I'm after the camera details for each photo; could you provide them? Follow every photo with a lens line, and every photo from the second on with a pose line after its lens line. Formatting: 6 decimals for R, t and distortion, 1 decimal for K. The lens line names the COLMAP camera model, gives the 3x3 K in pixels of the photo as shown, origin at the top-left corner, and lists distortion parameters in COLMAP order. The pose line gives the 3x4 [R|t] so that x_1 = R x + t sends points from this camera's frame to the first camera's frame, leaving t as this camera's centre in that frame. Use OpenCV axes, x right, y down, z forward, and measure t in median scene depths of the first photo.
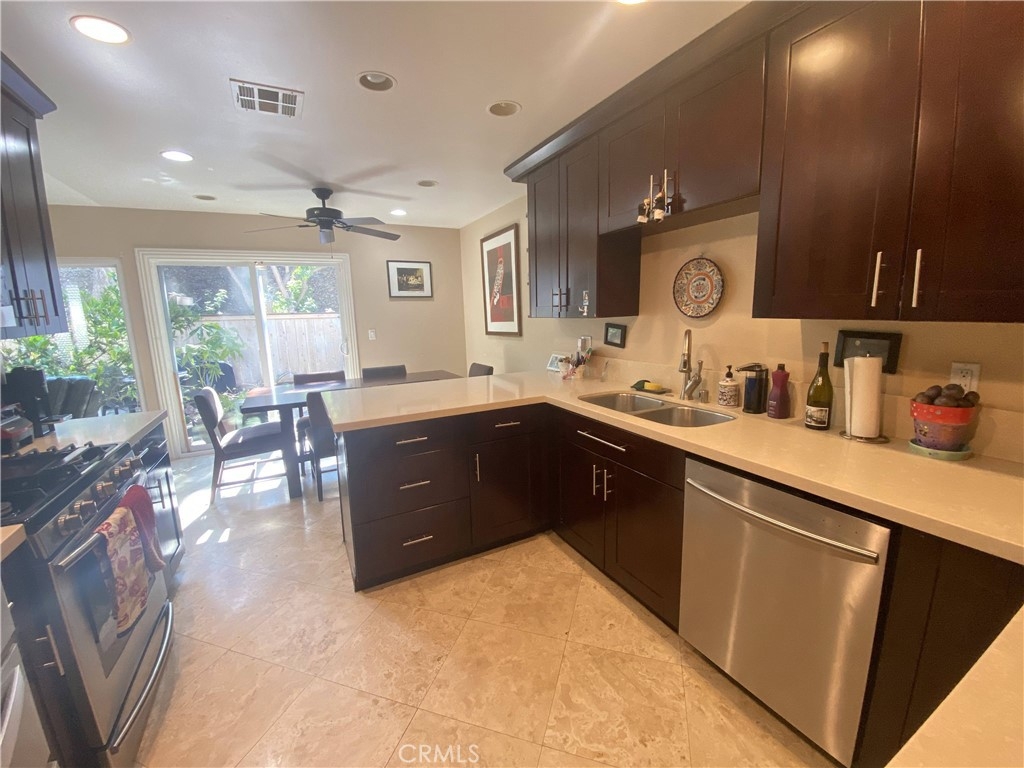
lens RADIAL K [[422.3, 0, 513.6], [0, 422.3, 380.0], [0, 0, 1]] dist [-0.002251, -0.000180]
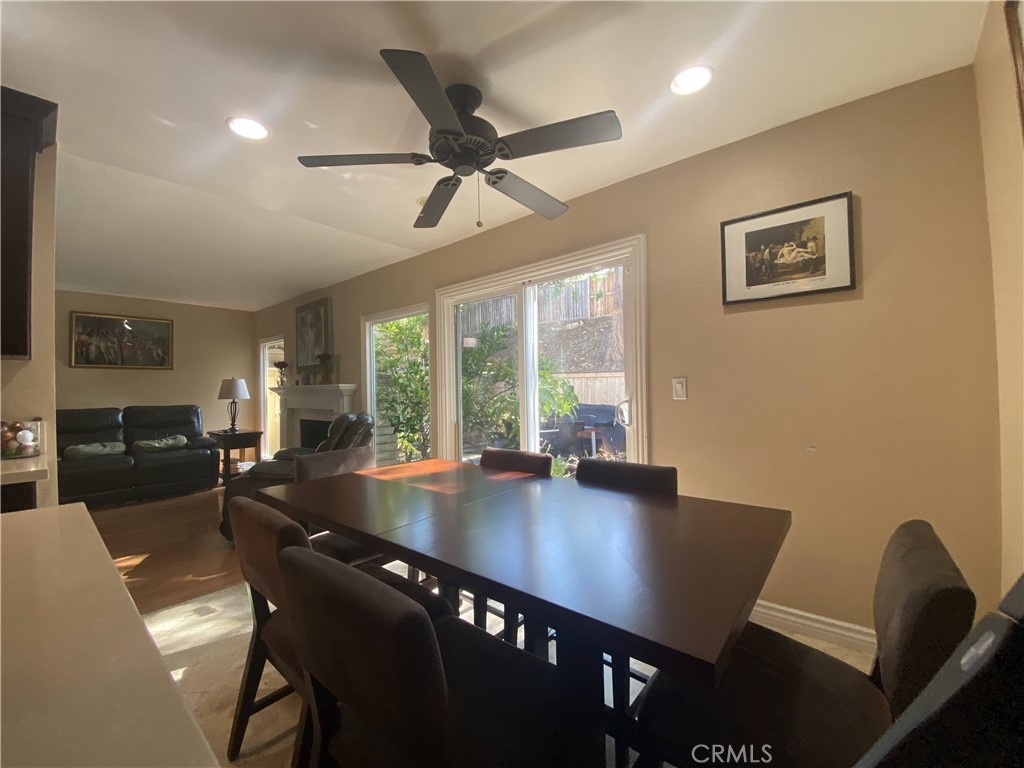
lens RADIAL K [[422.3, 0, 513.8], [0, 422.3, 381.6], [0, 0, 1]] dist [-0.002251, -0.000180]
pose [[0.396894, -0.006357, -0.917843, 0.017128], [-0.138765, 0.988067, -0.066848, -0.058718], [0.907315, 0.153896, 0.391275, 0.641483]]
